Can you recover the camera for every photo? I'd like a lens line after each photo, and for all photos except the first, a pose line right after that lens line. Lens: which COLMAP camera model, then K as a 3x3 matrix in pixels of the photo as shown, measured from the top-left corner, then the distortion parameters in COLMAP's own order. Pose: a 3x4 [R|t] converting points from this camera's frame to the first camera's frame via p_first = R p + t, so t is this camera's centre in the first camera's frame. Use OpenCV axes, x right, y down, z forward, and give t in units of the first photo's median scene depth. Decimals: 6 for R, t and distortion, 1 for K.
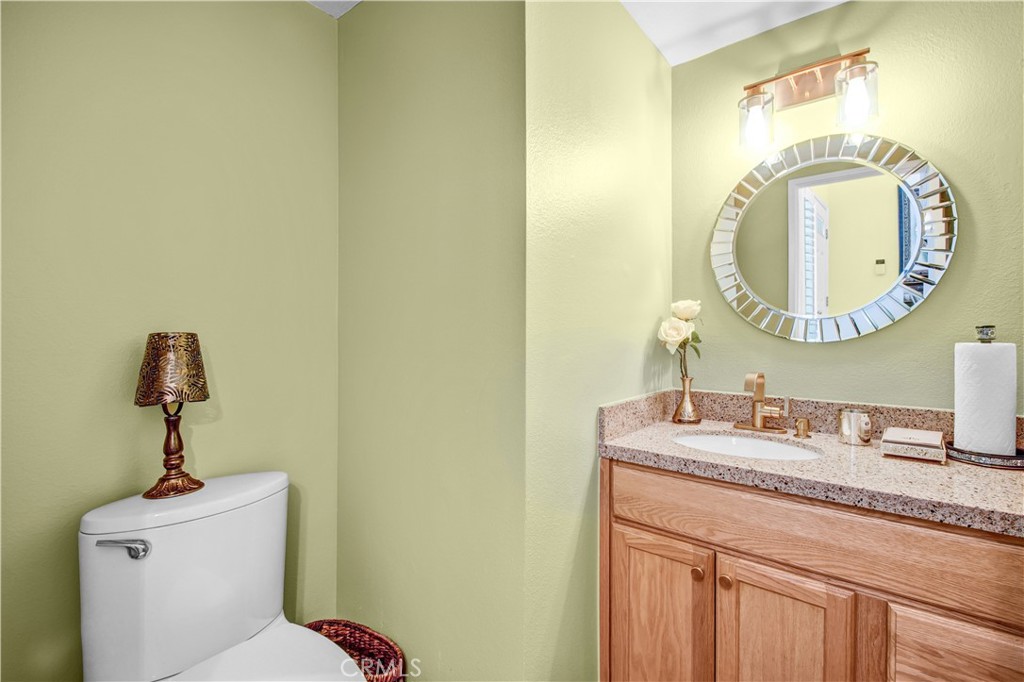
lens RADIAL K [[464.5, 0, 509.0], [0, 464.5, 336.1], [0, 0, 1]] dist [0.010028, -0.005380]
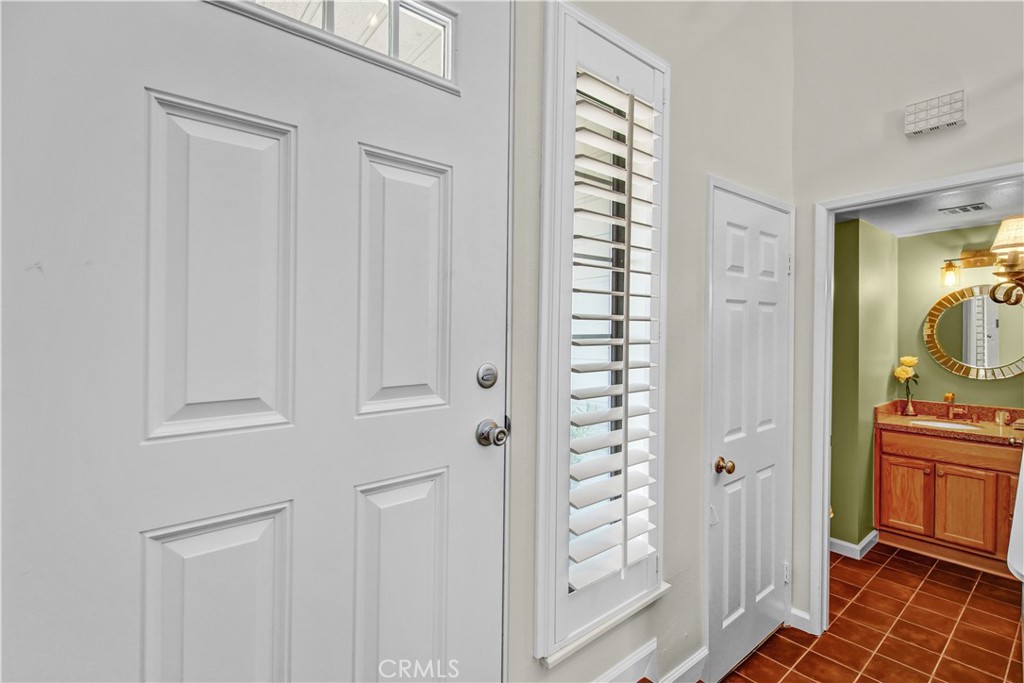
lens RADIAL K [[464.5, 0, 513.2], [0, 464.5, 344.3], [0, 0, 1]] dist [0.010028, -0.005380]
pose [[0.977190, -0.007173, -0.212248, -1.112711], [0.011134, 0.999785, 0.017472, -0.233901], [0.212077, -0.019437, 0.977060, -1.736830]]
